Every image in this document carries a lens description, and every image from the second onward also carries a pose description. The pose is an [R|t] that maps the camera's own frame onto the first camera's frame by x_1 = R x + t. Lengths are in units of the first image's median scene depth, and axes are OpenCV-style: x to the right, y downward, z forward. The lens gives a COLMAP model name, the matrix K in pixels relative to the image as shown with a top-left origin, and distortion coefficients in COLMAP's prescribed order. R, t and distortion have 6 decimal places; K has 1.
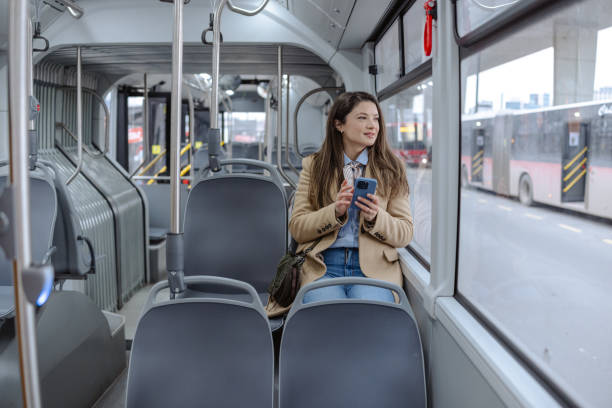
lens RADIAL K [[622.7, 0, 306.0], [0, 622.7, 204.0], [0, 0, 1]] dist [-0.099298, -0.002507]
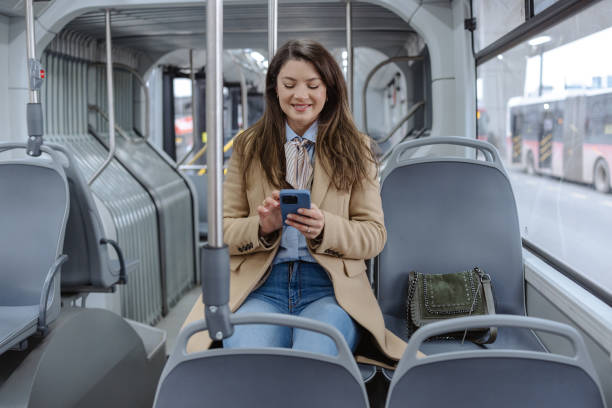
lens RADIAL K [[593.1, 0, 306.0], [0, 593.1, 204.0], [0, 0, 1]] dist [0.096198, -0.005516]
pose [[0.996471, -0.008007, -0.083559, -0.026858], [0.009475, 0.999807, 0.017193, -0.002601], [0.083405, -0.017924, 0.996354, 0.159149]]
